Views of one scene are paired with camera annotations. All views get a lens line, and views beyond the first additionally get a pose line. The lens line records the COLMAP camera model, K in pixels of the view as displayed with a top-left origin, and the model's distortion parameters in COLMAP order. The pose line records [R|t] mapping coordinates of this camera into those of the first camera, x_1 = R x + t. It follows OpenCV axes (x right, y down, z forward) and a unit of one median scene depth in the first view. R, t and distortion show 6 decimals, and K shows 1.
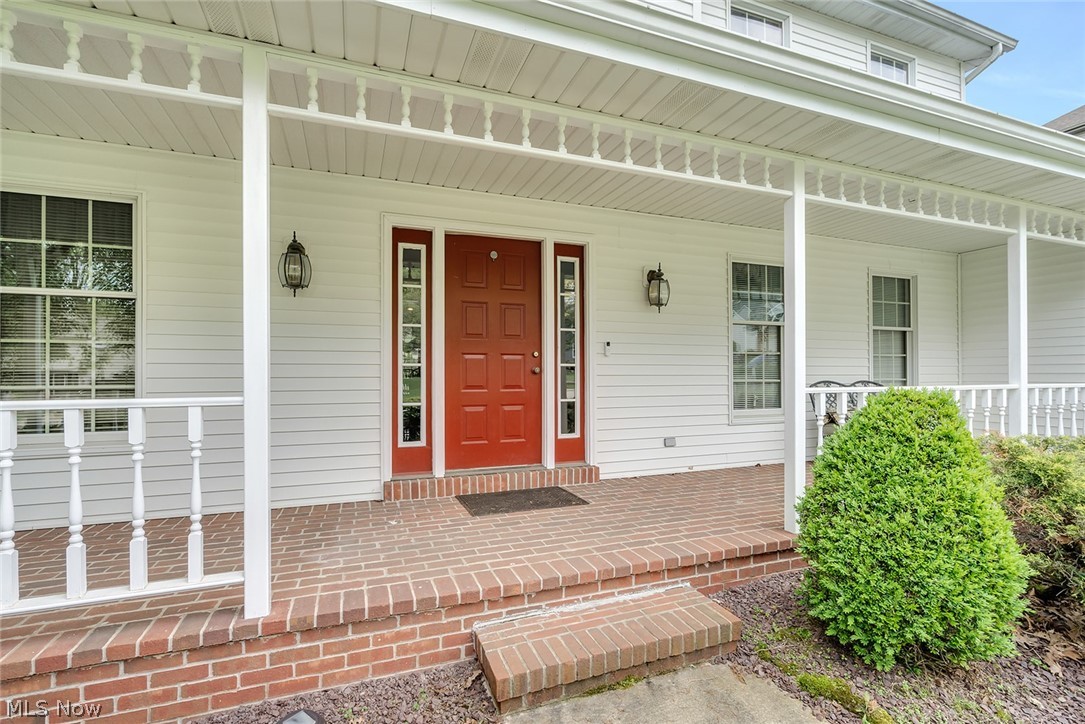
lens RADIAL K [[497.0, 0, 547.1], [0, 497.0, 365.6], [0, 0, 1]] dist [0.000489, 0.000316]
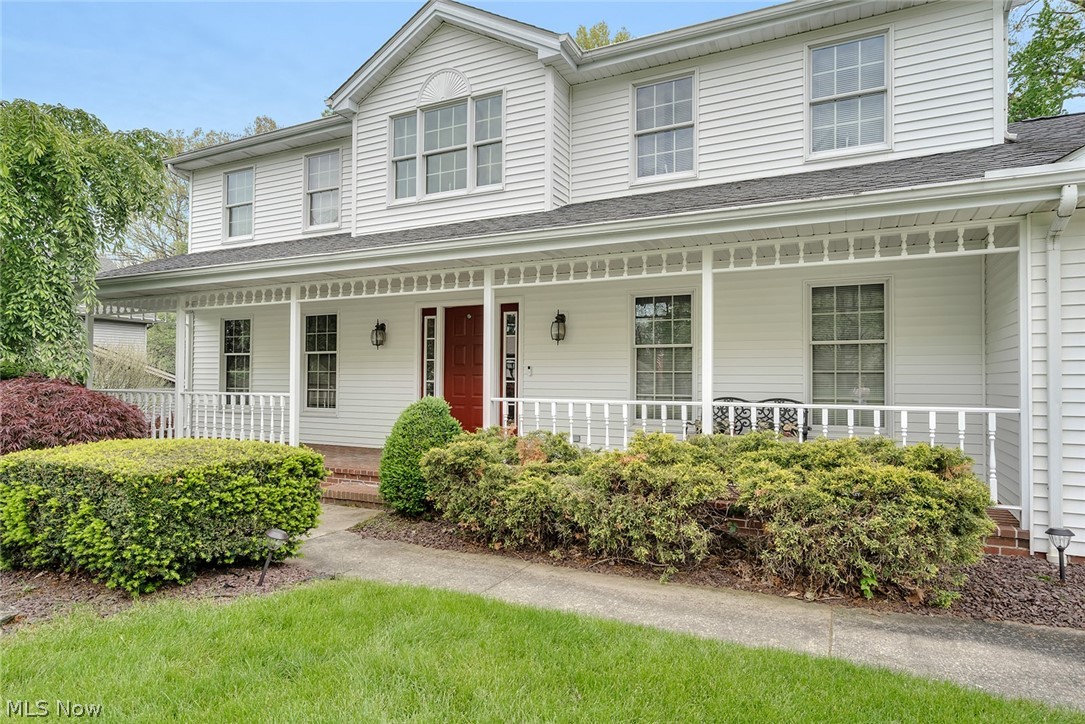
lens RADIAL K [[636.8, 0, 549.6], [0, 636.8, 367.5], [0, 0, 1]] dist [0.002969, 0.001263]
pose [[0.665730, -0.004618, -0.746178, 1.648319], [0.013457, 0.999893, 0.005819, -0.056600], [0.746071, -0.013915, 0.665721, -0.227320]]
